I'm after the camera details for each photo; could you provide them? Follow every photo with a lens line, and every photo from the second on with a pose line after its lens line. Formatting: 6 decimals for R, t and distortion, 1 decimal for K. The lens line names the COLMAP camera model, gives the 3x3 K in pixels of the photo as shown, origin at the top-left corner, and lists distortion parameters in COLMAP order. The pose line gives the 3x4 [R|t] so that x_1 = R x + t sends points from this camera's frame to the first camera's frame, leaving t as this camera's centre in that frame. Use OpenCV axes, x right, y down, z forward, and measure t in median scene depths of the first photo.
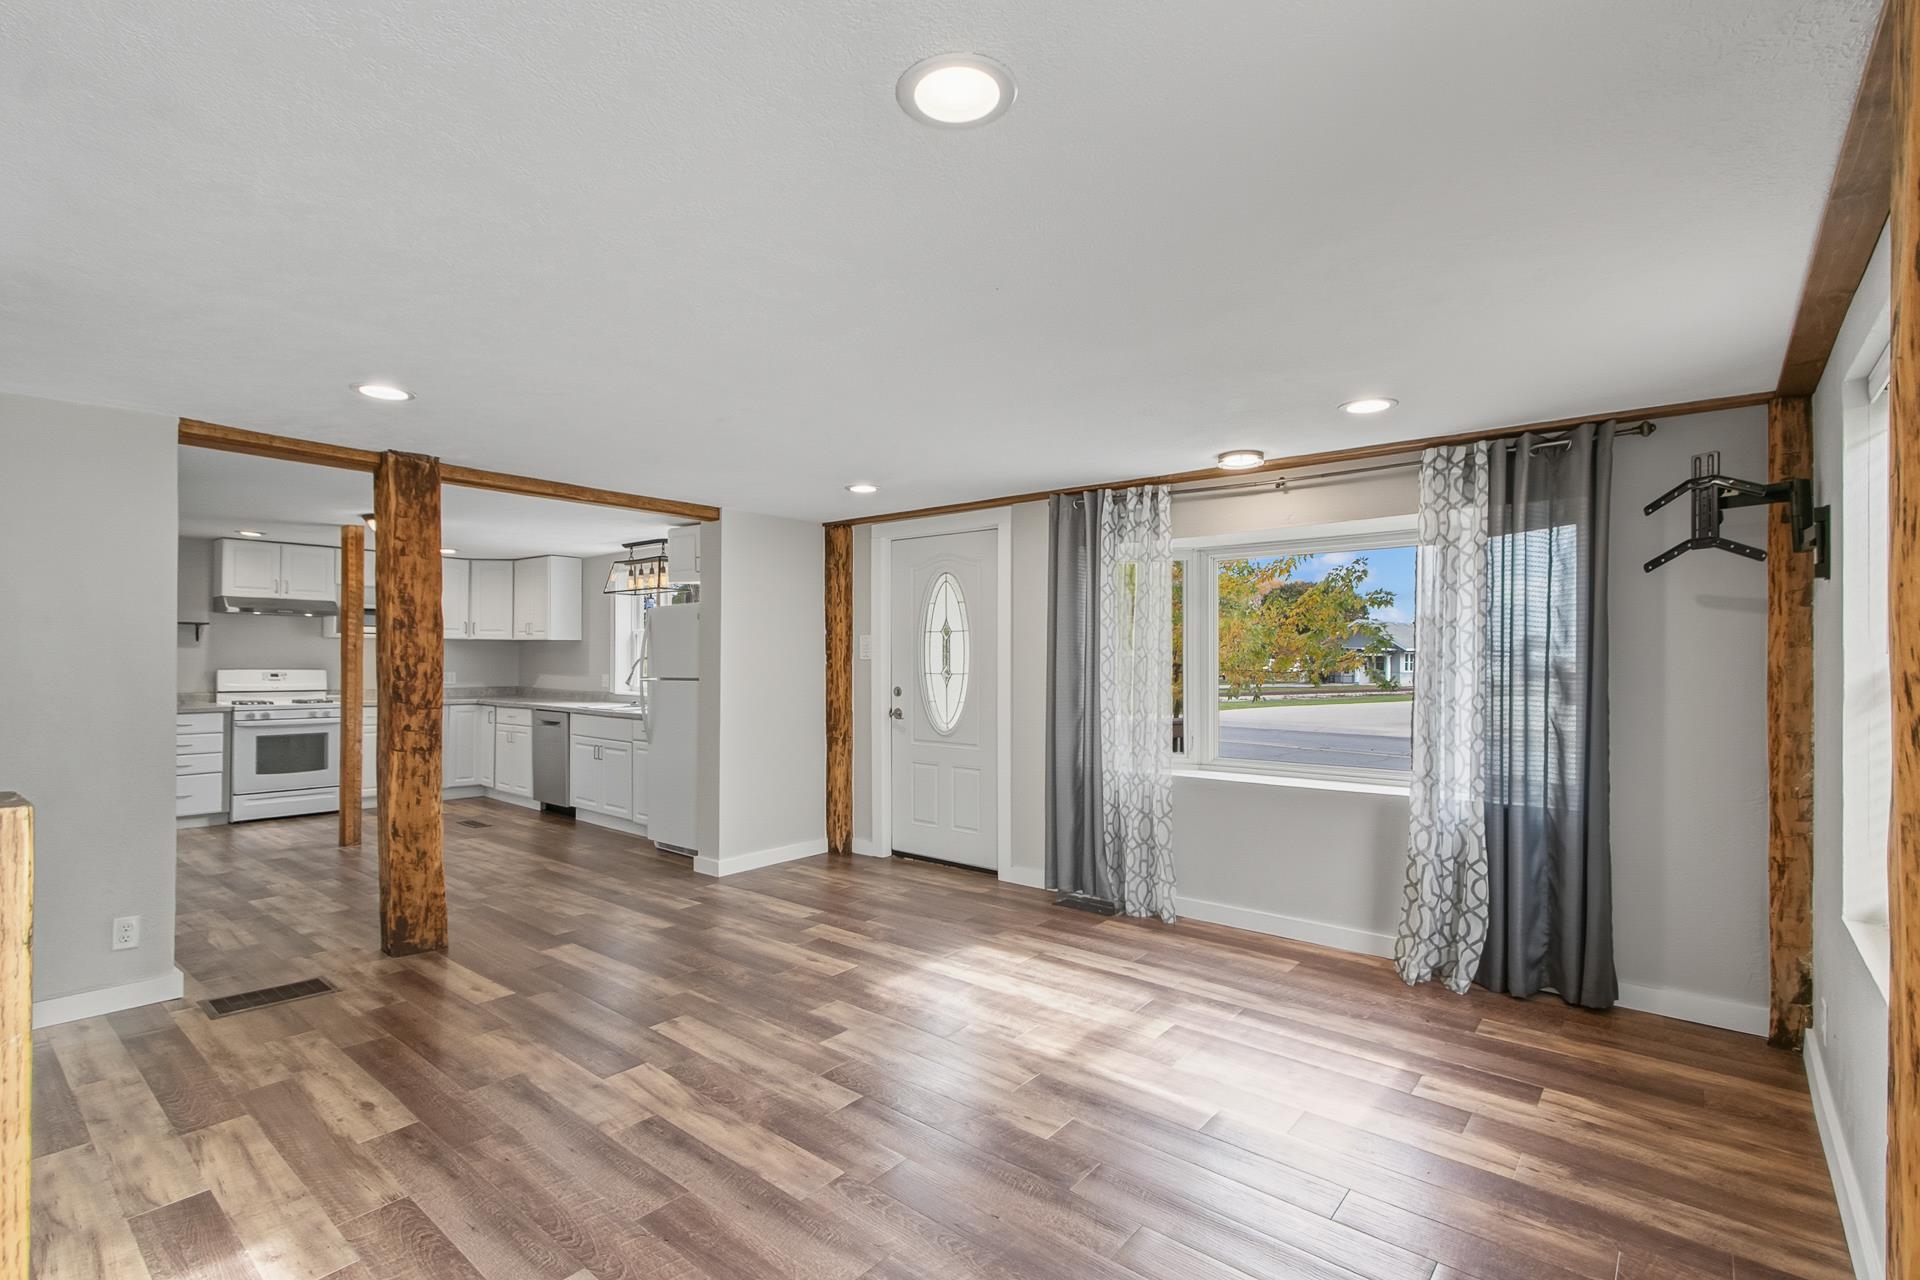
lens RADIAL K [[897.3, 0, 959.9], [0, 897.3, 657.4], [0, 0, 1]] dist [0.009821, -0.001739]
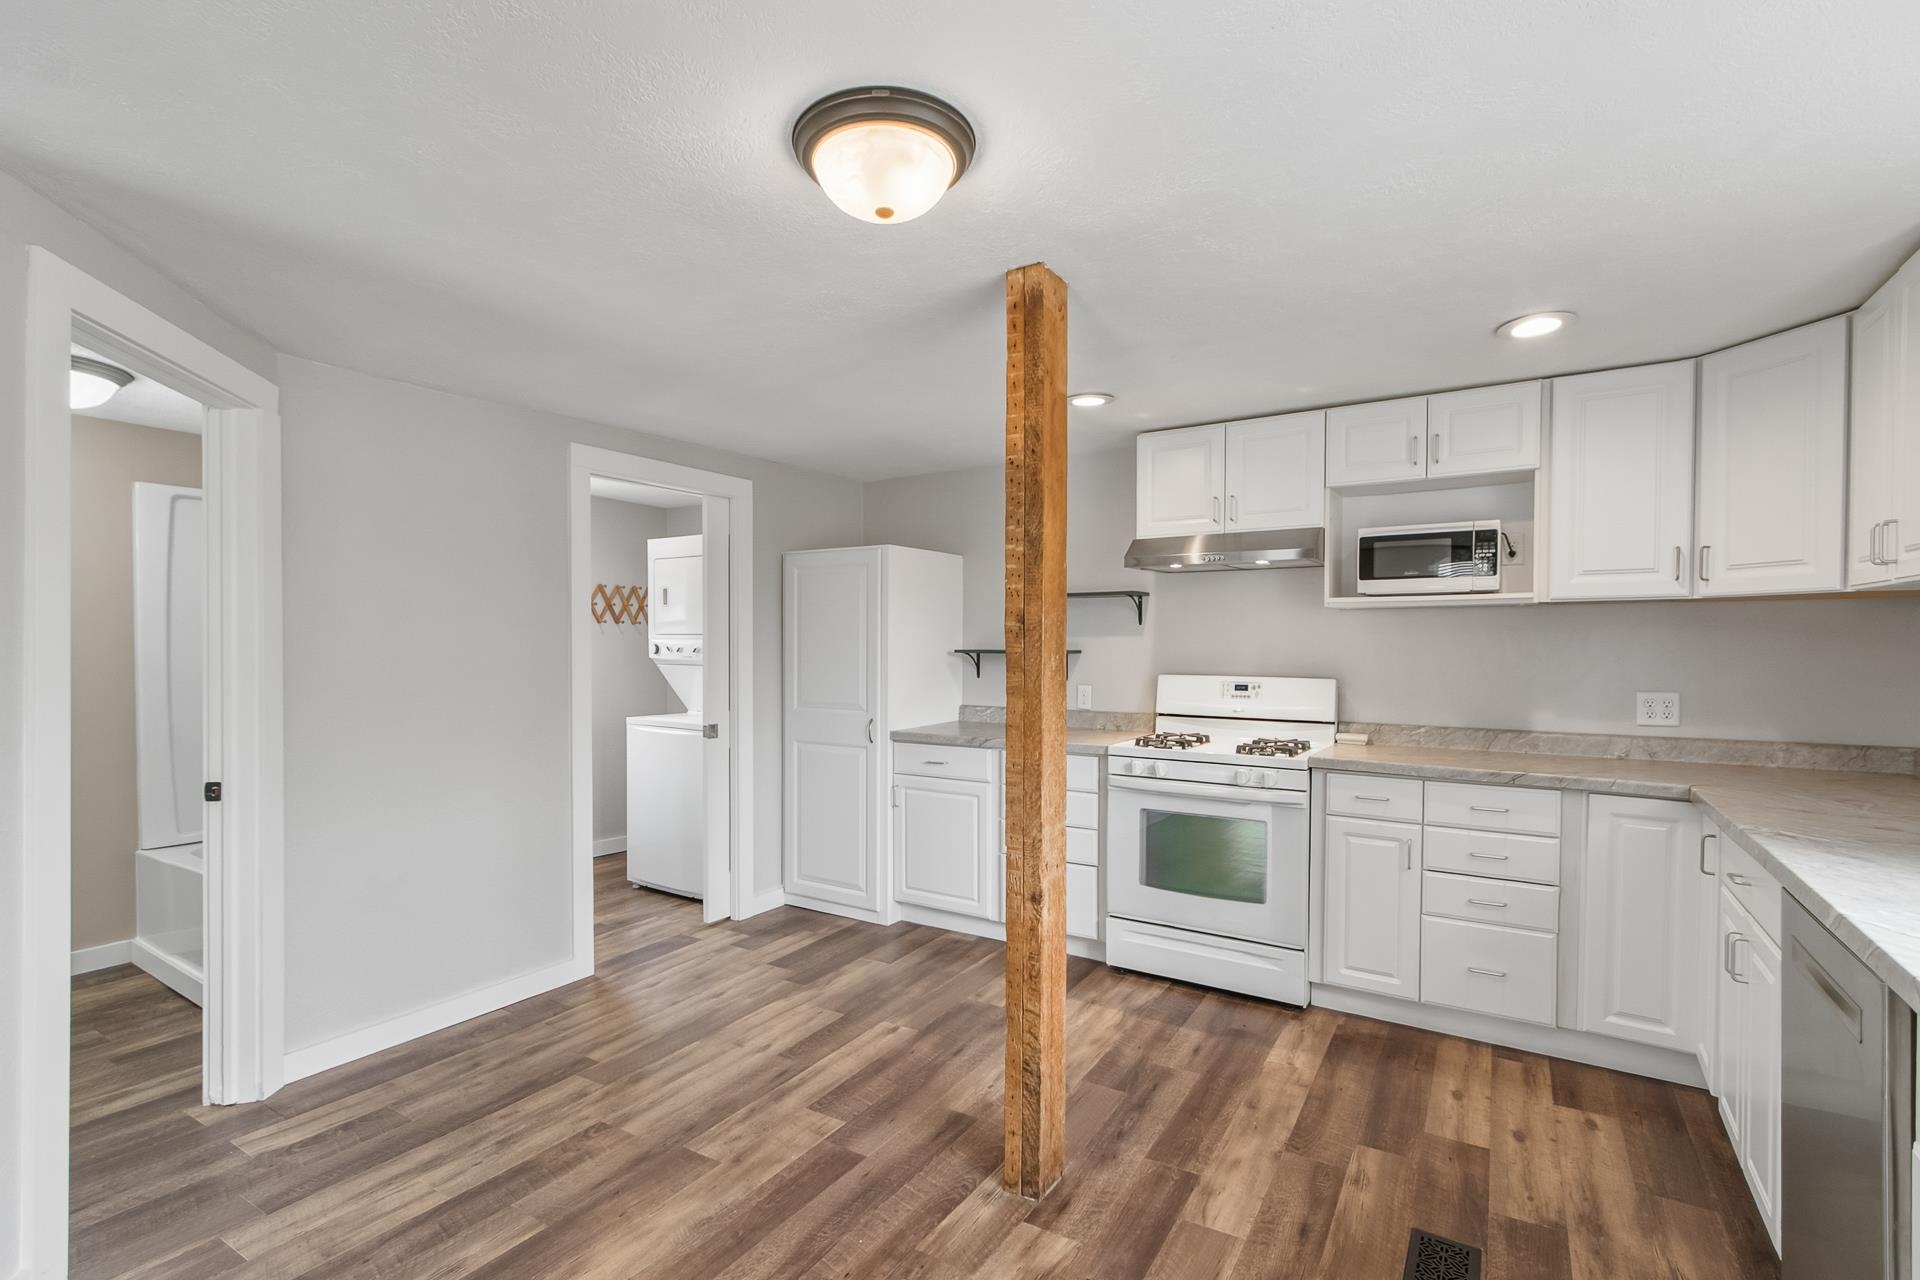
lens RADIAL K [[897.3, 0, 909.3], [0, 897.3, 662.1], [0, 0, 1]] dist [0.009821, -0.001739]
pose [[0.112754, 0.012474, -0.993545, -0.526896], [0.001101, 0.999919, 0.012679, -0.001725], [0.993622, -0.002523, 0.112731, 1.450267]]
